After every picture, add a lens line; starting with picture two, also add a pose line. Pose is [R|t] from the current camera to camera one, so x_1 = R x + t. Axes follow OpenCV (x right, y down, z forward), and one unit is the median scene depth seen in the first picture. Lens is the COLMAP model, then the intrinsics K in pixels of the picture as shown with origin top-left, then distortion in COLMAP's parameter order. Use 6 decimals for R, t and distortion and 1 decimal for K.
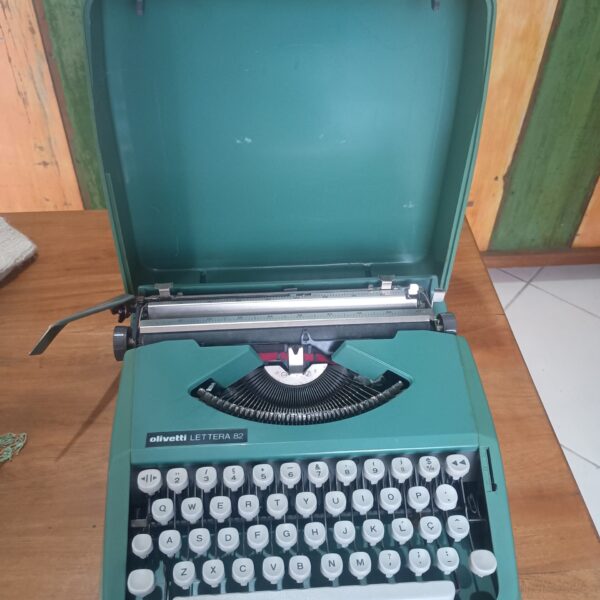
lens RADIAL K [[711.7, 0, 298.1], [0, 711.7, 297.5], [0, 0, 1]] dist [0.020587, 0.000000]
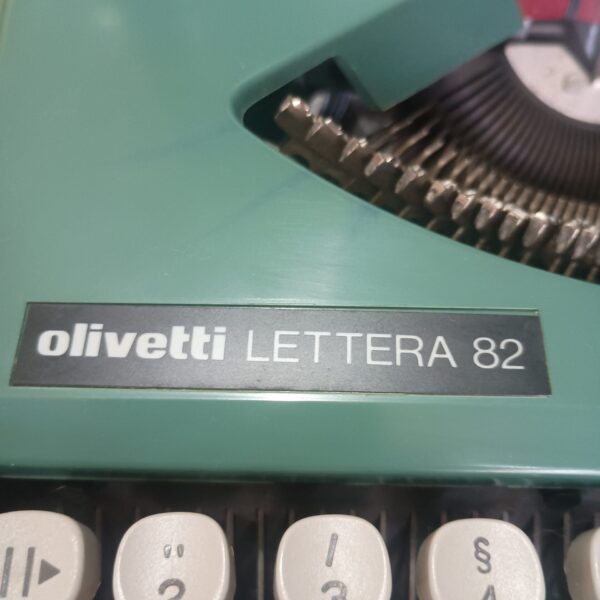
lens RADIAL K [[711.7, 0, 291.1], [0, 711.7, 324.9], [0, 0, 1]] dist [0.020587, 0.000000]
pose [[0.997085, 0.065724, -0.038759, -0.104716], [-0.048401, 0.937498, 0.344607, 0.099076], [0.058985, -0.341727, 0.937946, 0.652765]]
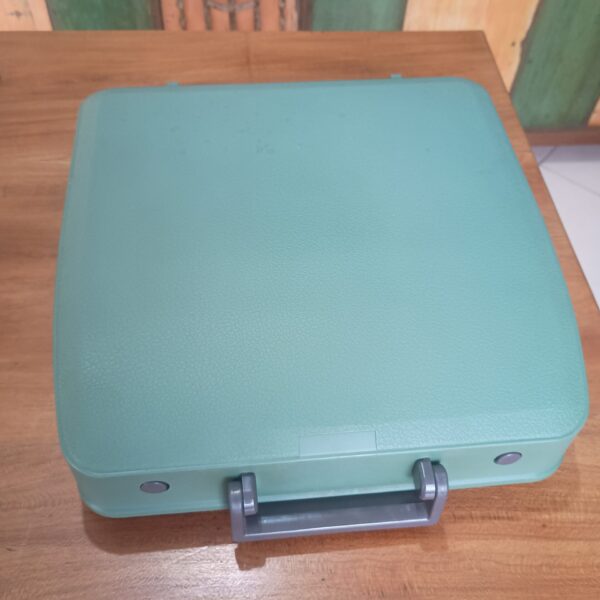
lens RADIAL K [[711.7, 0, 304.5], [0, 711.7, 300.4], [0, 0, 1]] dist [0.020587, 0.000000]
pose [[0.999762, 0.013729, 0.016927, -0.005457], [-0.015805, 0.991478, 0.129310, 0.105324], [-0.015008, -0.129547, 0.991460, 0.108026]]
